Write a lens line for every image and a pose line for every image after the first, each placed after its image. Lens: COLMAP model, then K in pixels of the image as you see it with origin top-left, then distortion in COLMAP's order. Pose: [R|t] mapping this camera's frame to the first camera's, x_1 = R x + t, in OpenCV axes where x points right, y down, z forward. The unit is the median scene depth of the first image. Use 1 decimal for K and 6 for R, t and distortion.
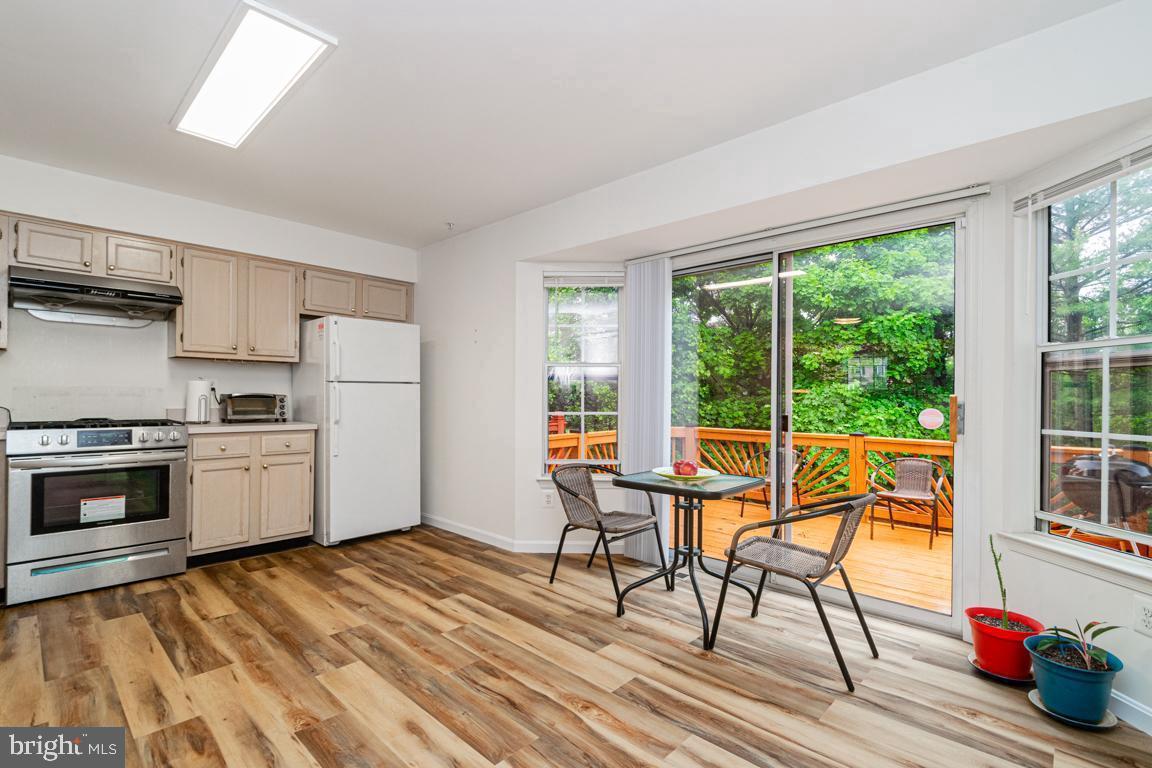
lens RADIAL K [[517.7, 0, 586.2], [0, 517.7, 400.3], [0, 0, 1]] dist [-0.002721, -0.002083]
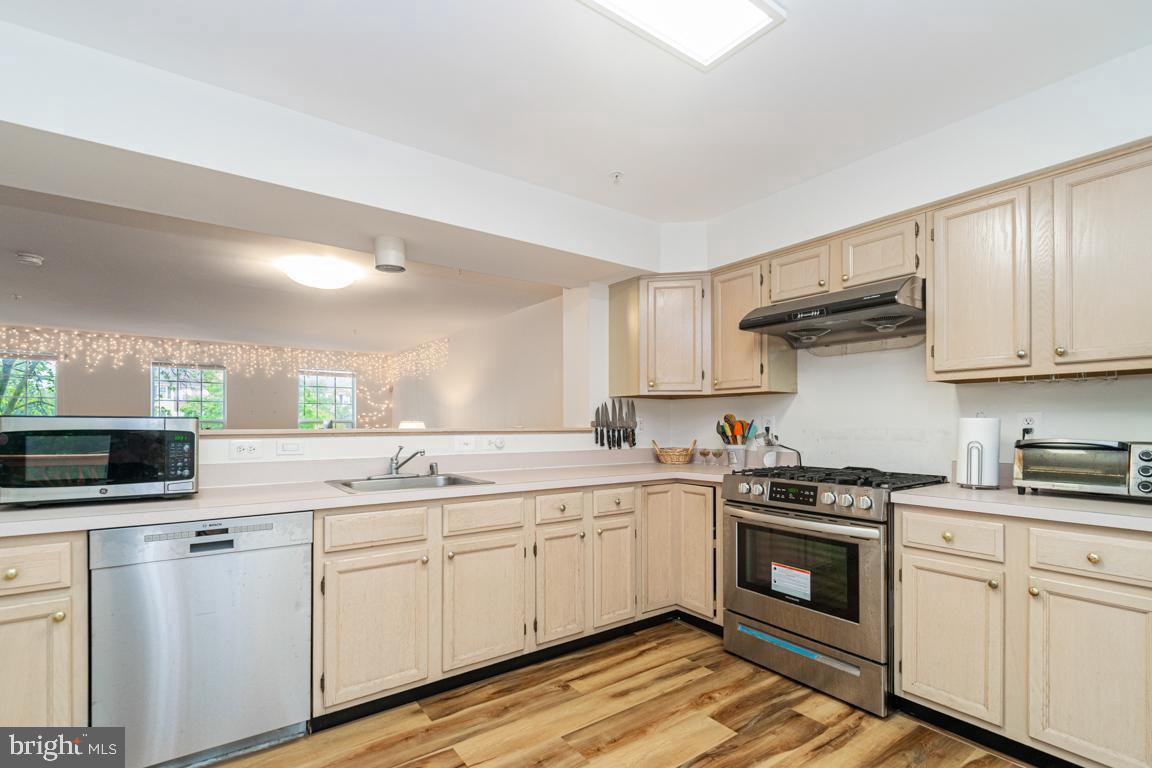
lens RADIAL K [[517.7, 0, 546.2], [0, 517.7, 418.6], [0, 0, 1]] dist [-0.002721, -0.002083]
pose [[-0.224065, -0.021948, -0.974327, -0.049991], [-0.011502, 0.999736, -0.019875, -0.020392], [0.974506, 0.006754, -0.224258, 0.720574]]
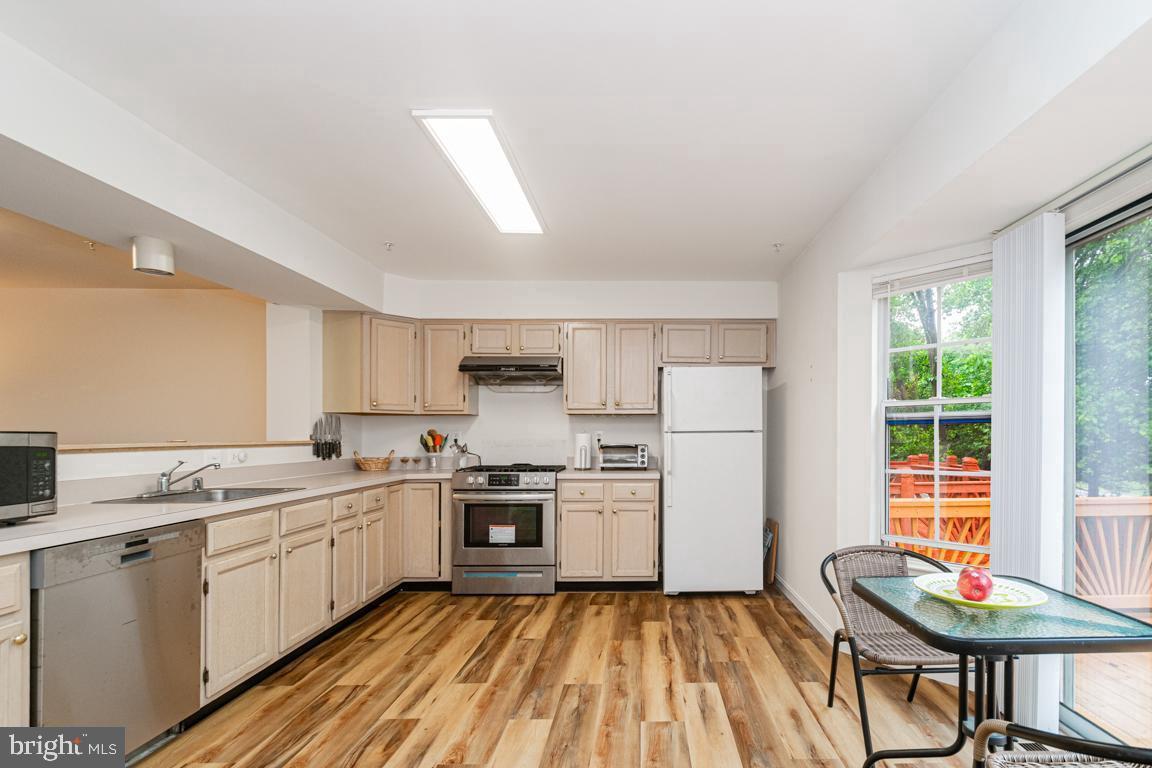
lens RADIAL K [[554.9, 0, 657.7], [0, 554.9, 437.6], [0, 0, 1]] dist [-0.003517, 0.000165]
pose [[0.697540, -0.009473, -0.716483, 0.311154], [0.002474, 0.999938, -0.010812, -0.015718], [0.716541, 0.005769, 0.697521, 0.267446]]
